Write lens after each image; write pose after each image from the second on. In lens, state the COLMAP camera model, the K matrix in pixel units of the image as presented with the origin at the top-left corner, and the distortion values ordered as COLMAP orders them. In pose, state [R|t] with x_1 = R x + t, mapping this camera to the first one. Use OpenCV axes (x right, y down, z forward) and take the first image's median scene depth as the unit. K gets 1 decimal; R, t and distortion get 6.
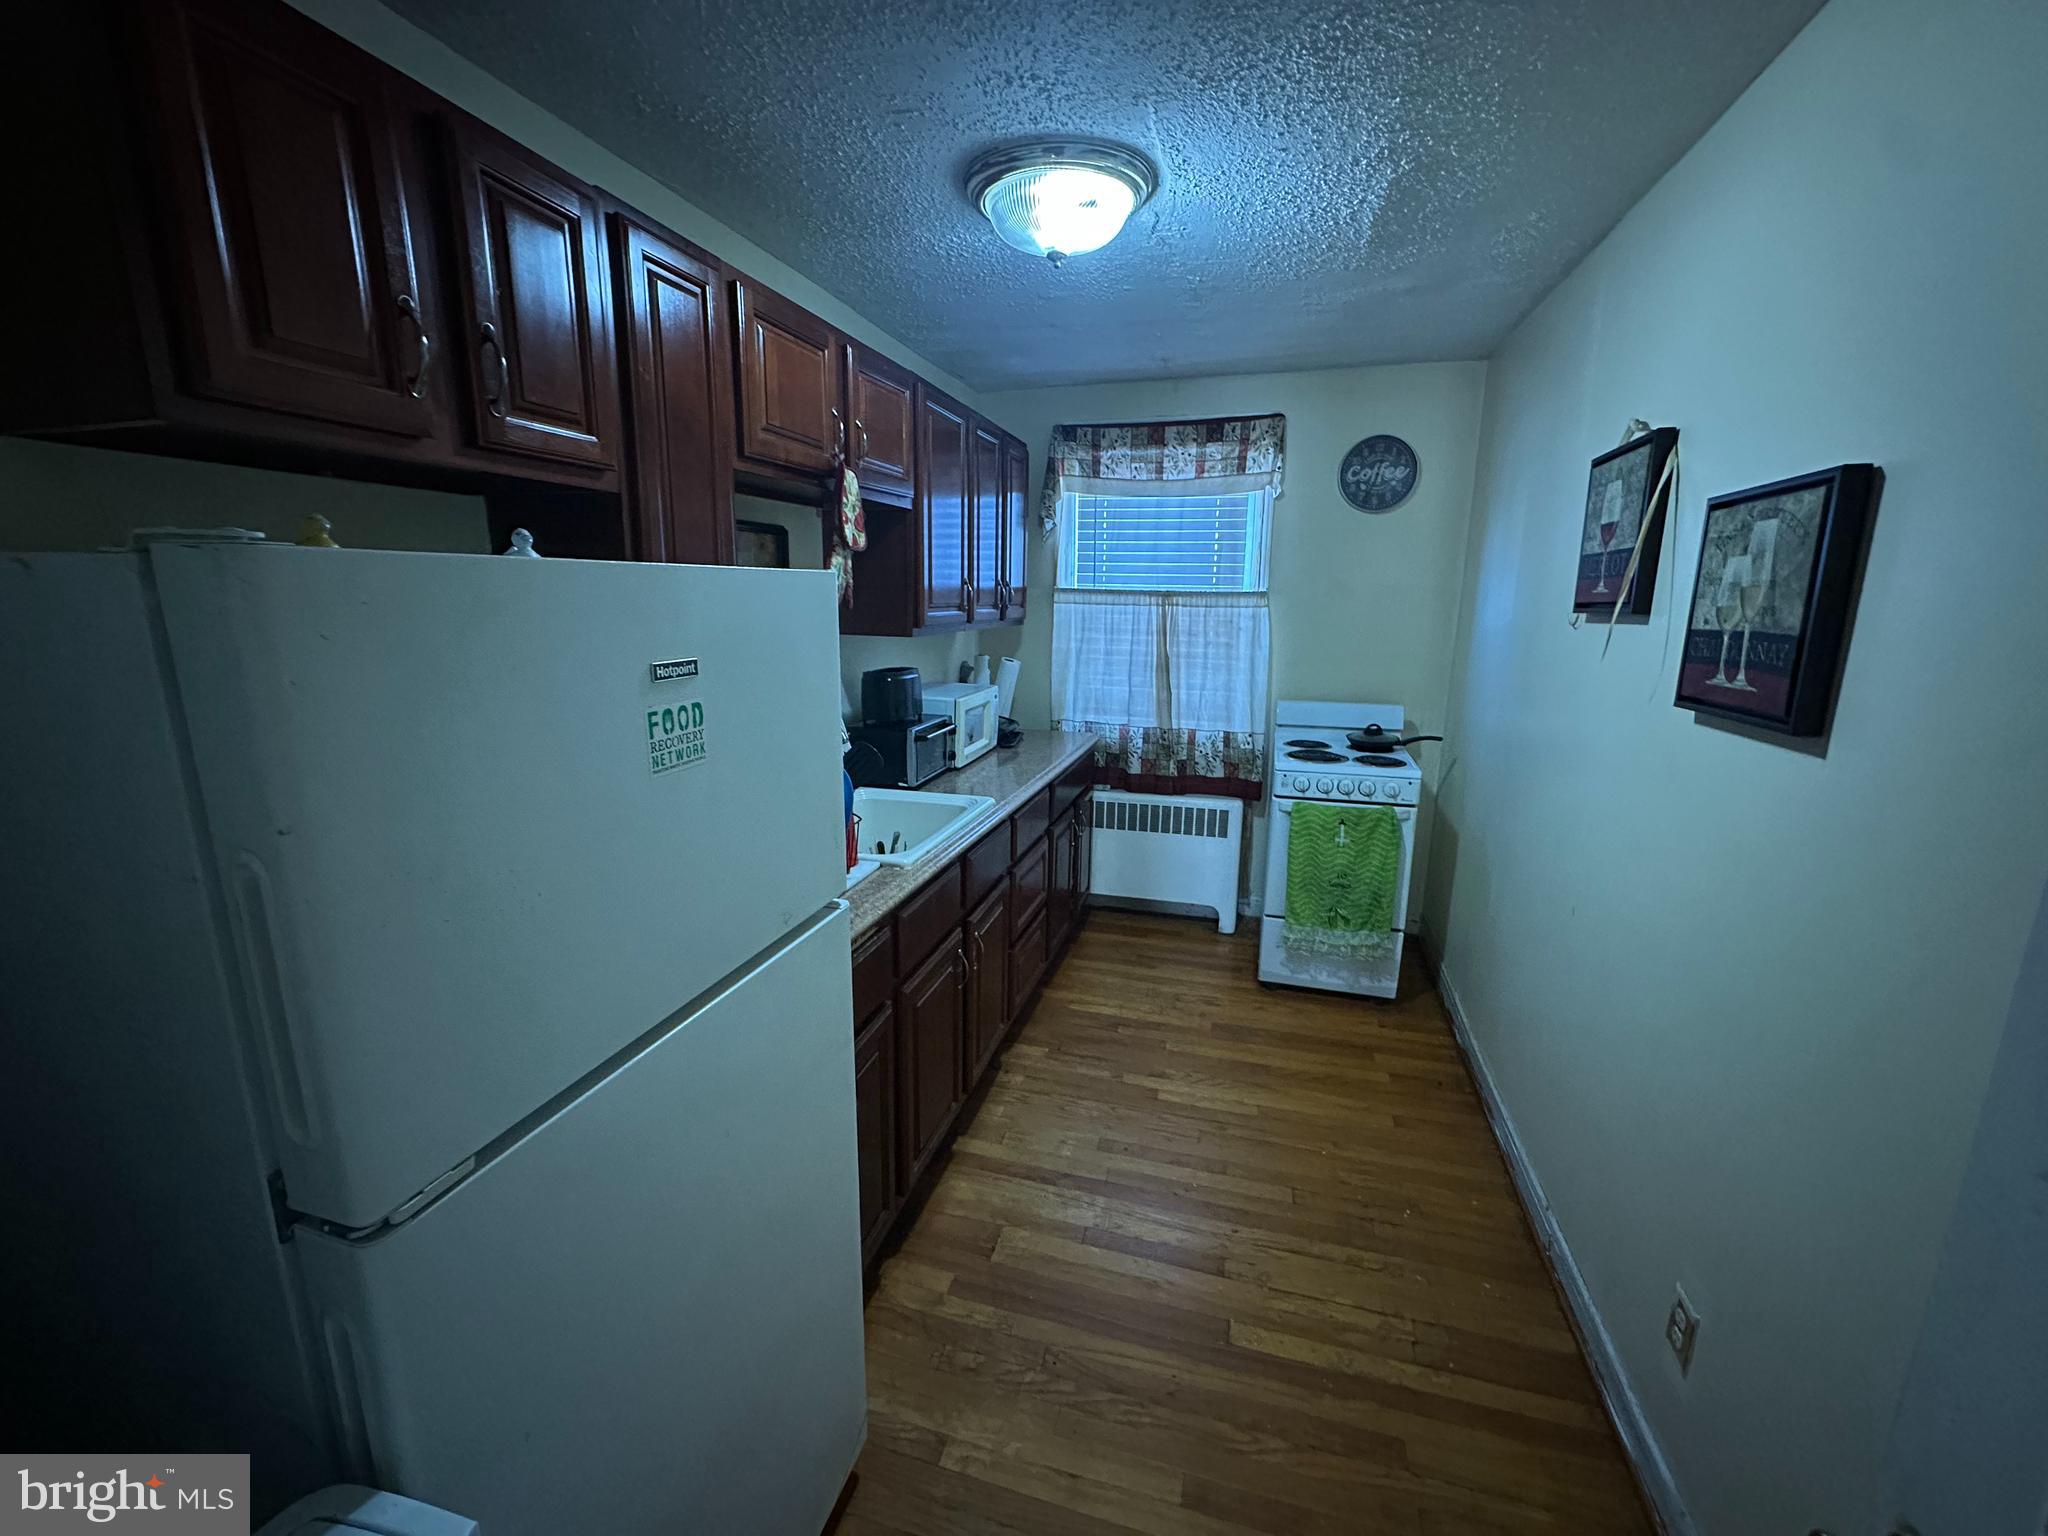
lens RADIAL K [[817.7, 0, 1023.4], [0, 817.7, 766.4], [0, 0, 1]] dist [-0.002731, -0.000413]
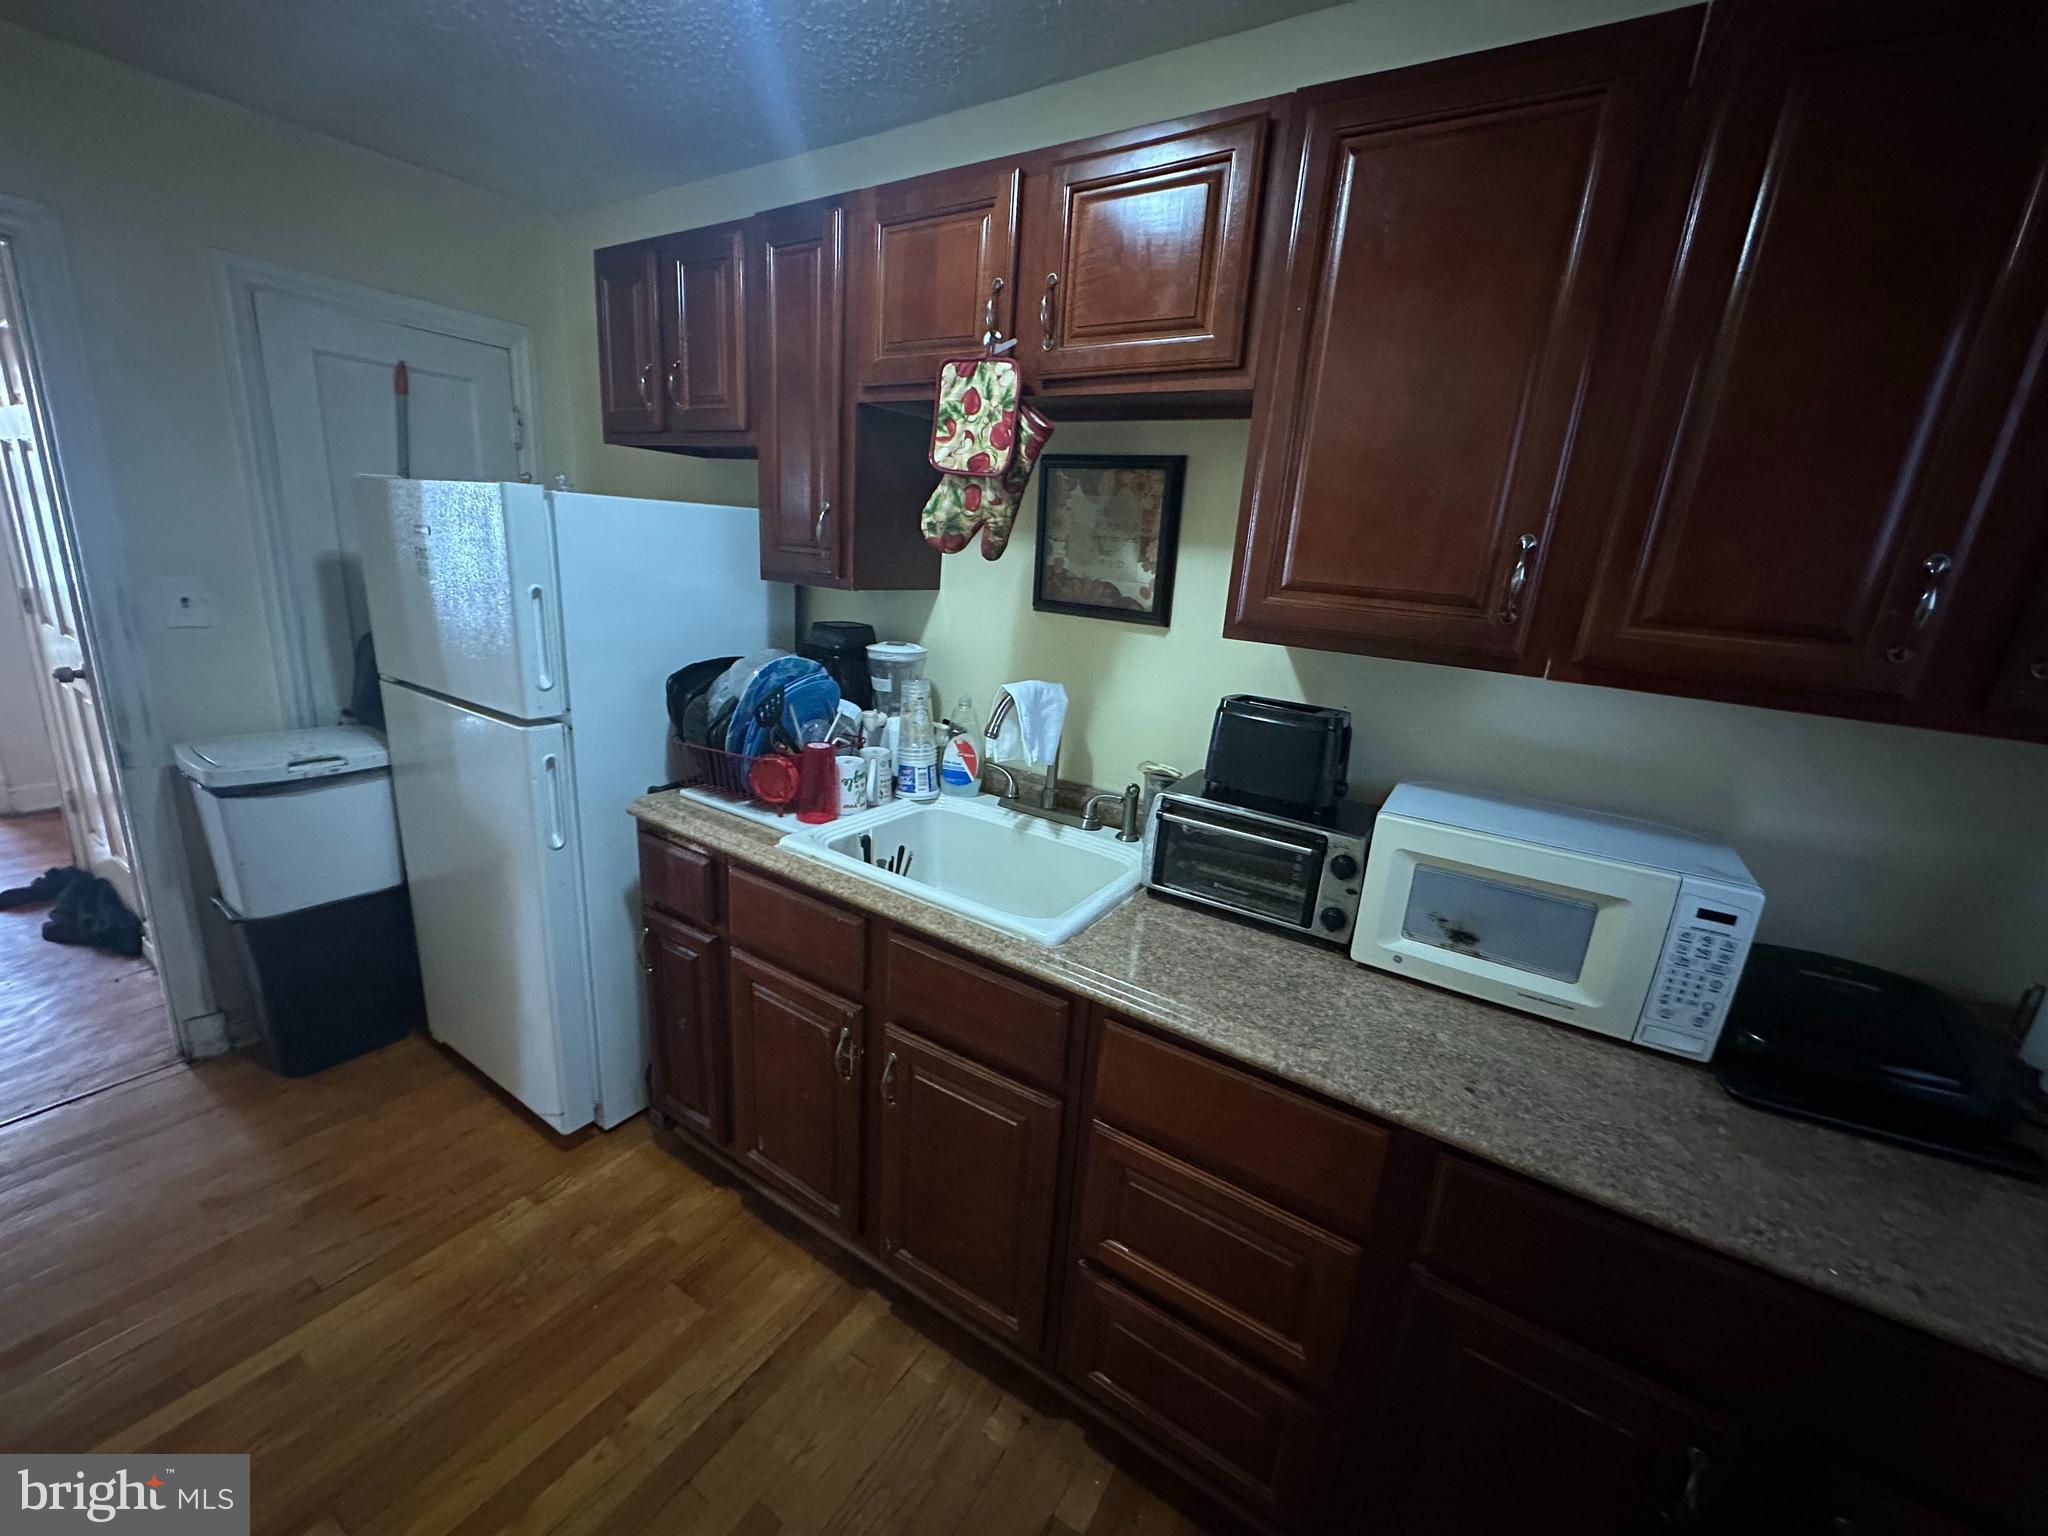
lens RADIAL K [[817.7, 0, 1016.2], [0, 817.7, 767.8], [0, 0, 1]] dist [-0.002731, -0.000413]
pose [[-0.291479, 0.222058, -0.930446, 0.477069], [-0.261894, 0.916993, 0.300890, -0.234915], [0.920028, 0.331382, -0.209129, 1.167744]]
